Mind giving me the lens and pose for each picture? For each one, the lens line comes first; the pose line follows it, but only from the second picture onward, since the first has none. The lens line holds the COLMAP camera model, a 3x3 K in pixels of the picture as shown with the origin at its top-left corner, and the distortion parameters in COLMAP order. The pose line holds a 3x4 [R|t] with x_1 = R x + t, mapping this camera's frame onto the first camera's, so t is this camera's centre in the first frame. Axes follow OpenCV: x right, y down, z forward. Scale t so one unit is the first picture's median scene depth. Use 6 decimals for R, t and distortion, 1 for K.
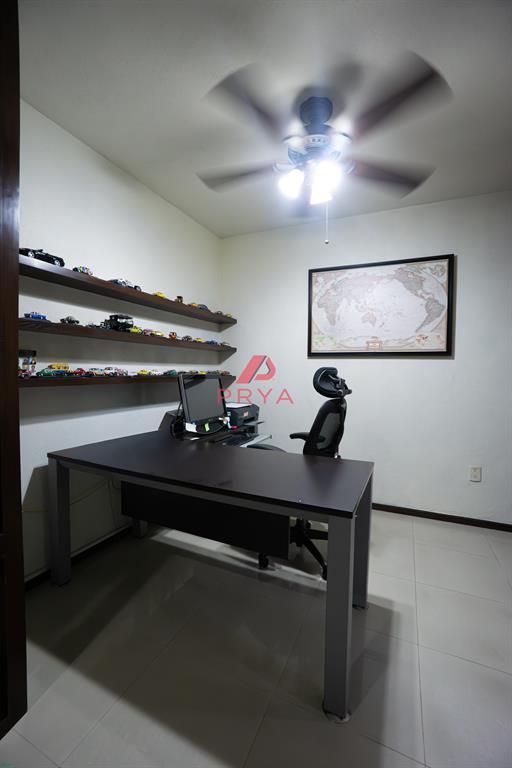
lens RADIAL K [[338.4, 0, 256.0], [0, 338.4, 384.0], [0, 0, 1]] dist [-0.075573, 0.019429]
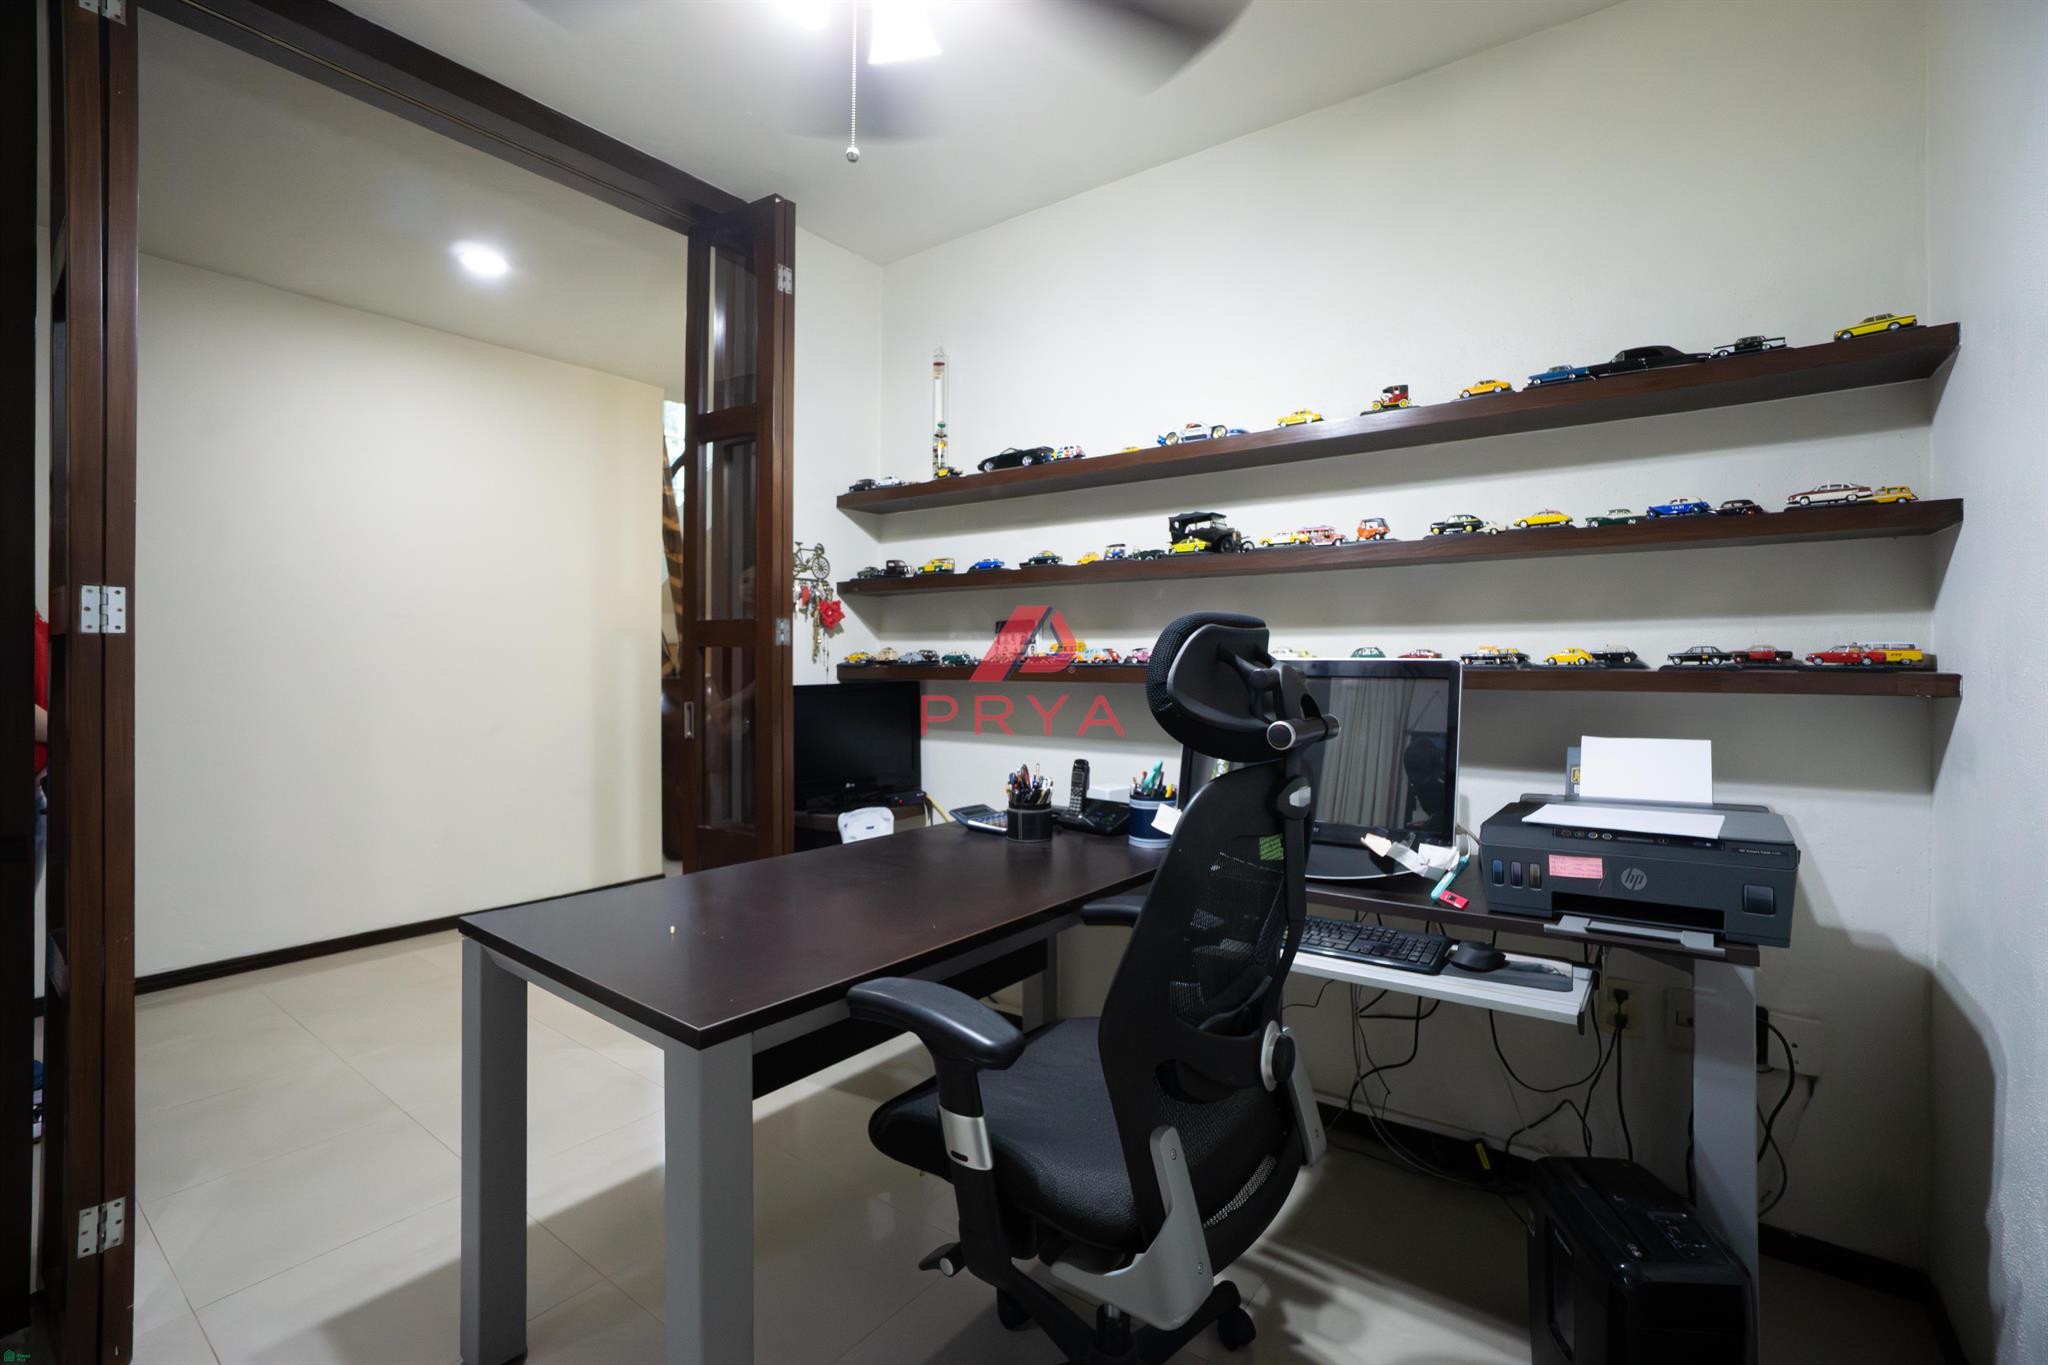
lens RADIAL K [[902.4, 0, 1028.2], [0, 902.4, 666.0], [0, 0, 1]] dist [-0.075573, 0.019429]
pose [[-0.216620, -0.017164, -0.976105, 0.667823], [-0.044727, 0.998970, -0.007640, -0.009413], [0.975231, 0.042003, -0.217165, 1.027036]]
